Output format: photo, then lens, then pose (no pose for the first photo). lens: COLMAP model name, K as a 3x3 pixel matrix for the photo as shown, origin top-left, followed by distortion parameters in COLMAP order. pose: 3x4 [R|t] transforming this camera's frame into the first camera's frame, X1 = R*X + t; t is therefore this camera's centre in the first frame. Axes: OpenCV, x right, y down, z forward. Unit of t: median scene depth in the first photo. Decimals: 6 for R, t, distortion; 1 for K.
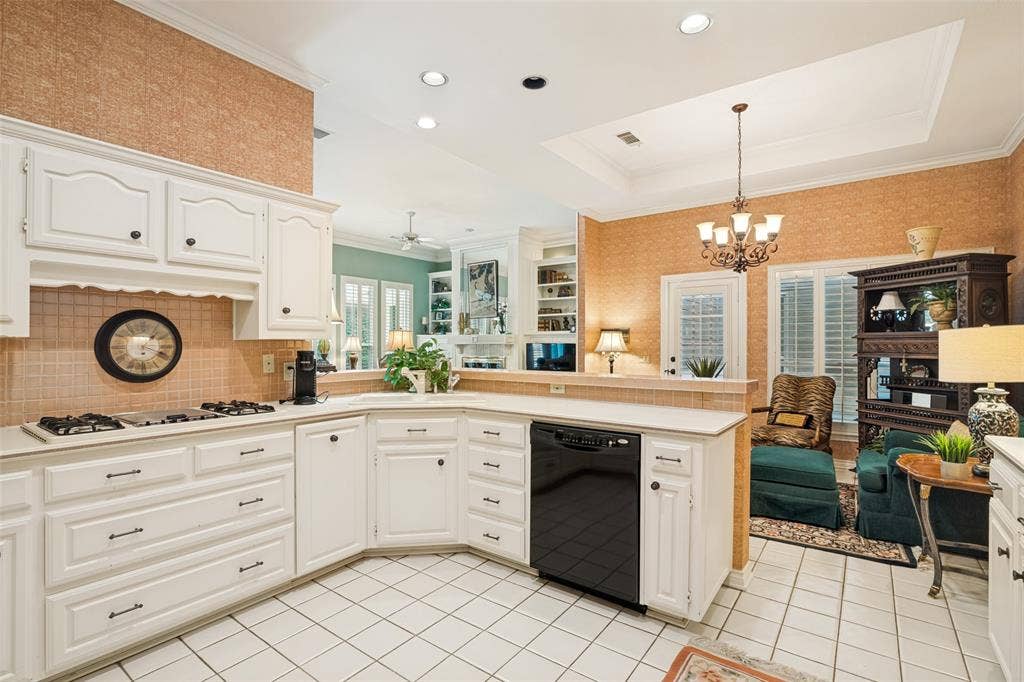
lens RADIAL K [[482.9, 0, 501.6], [0, 482.9, 342.3], [0, 0, 1]] dist [-0.013906, -0.000388]
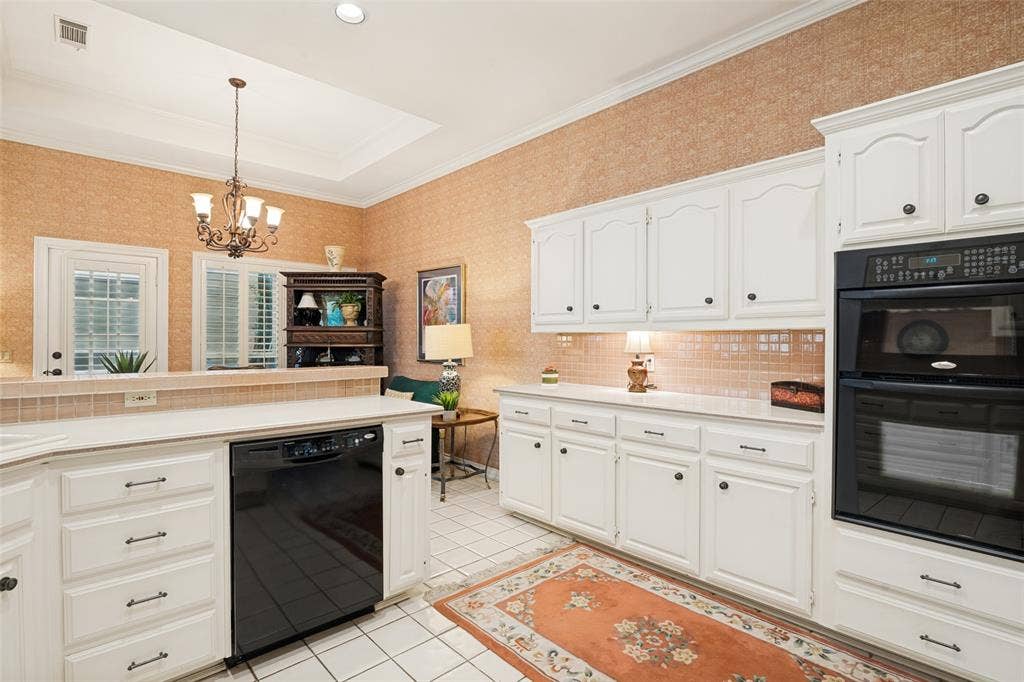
lens RADIAL K [[482.9, 0, 501.3], [0, 482.9, 340.6], [0, 0, 1]] dist [-0.013906, -0.000388]
pose [[0.181067, -0.001888, 0.983469, -0.350613], [-0.006299, 0.999975, 0.003079, 0.010412], [-0.983451, -0.006752, 0.181051, 0.334837]]
